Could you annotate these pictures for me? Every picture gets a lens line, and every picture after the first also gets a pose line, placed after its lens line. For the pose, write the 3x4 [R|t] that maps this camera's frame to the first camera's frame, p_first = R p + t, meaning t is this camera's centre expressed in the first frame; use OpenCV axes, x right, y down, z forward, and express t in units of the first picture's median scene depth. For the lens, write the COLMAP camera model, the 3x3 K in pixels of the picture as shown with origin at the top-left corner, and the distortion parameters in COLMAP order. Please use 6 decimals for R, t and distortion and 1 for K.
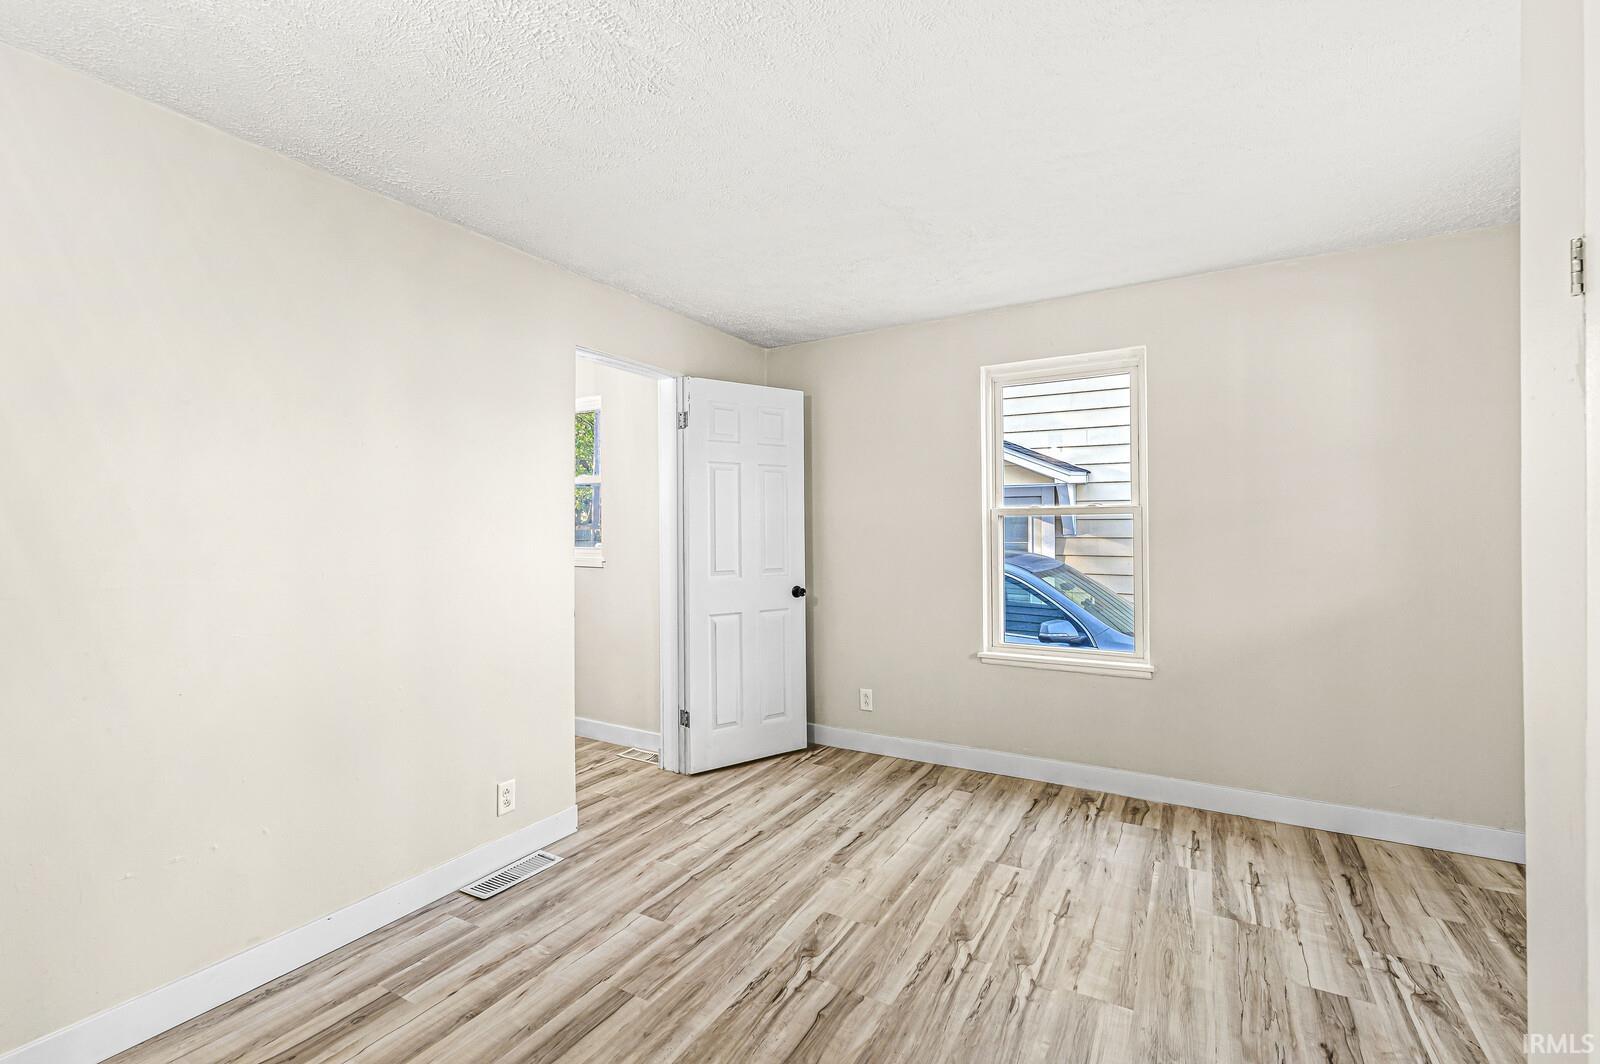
lens RADIAL K [[700.0, 0, 801.0], [0, 700.0, 526.2], [0, 0, 1]] dist [0.001605, -0.001288]
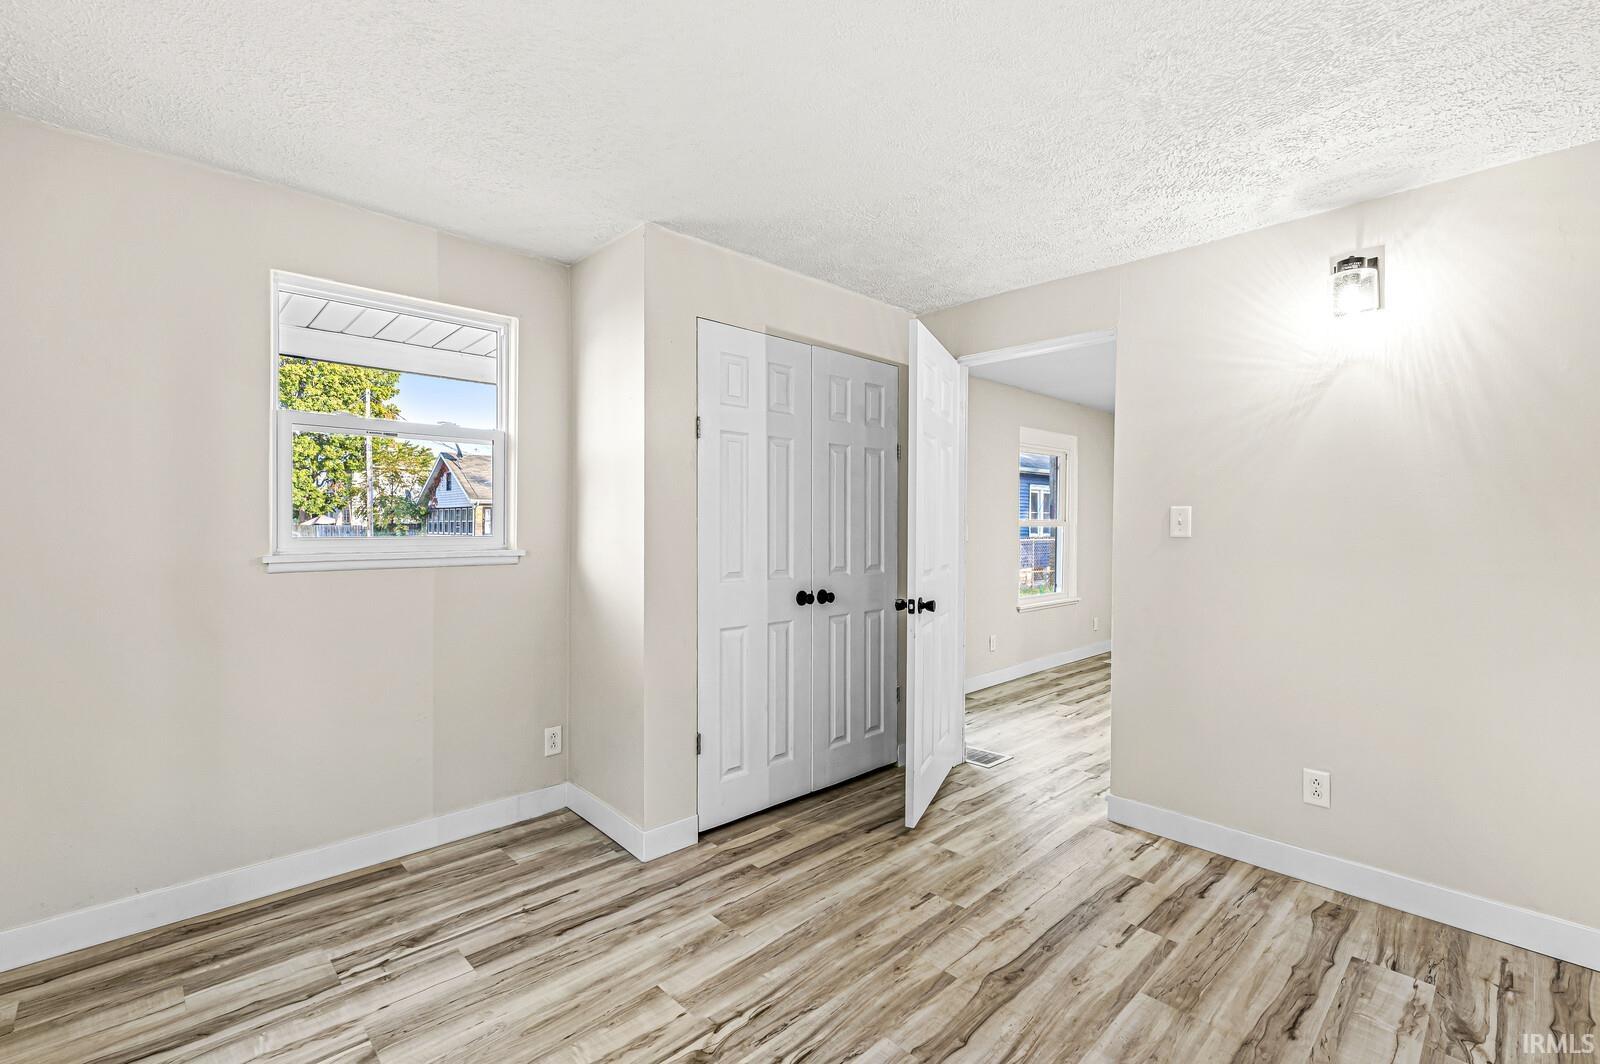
lens RADIAL K [[700.0, 0, 795.9], [0, 700.0, 530.3], [0, 0, 1]] dist [0.001605, -0.001288]
pose [[-0.958212, -0.001935, 0.286054, -0.023971], [-0.000796, 0.999991, 0.004099, 0.004305], [-0.286059, 0.003700, -0.958205, 1.964871]]
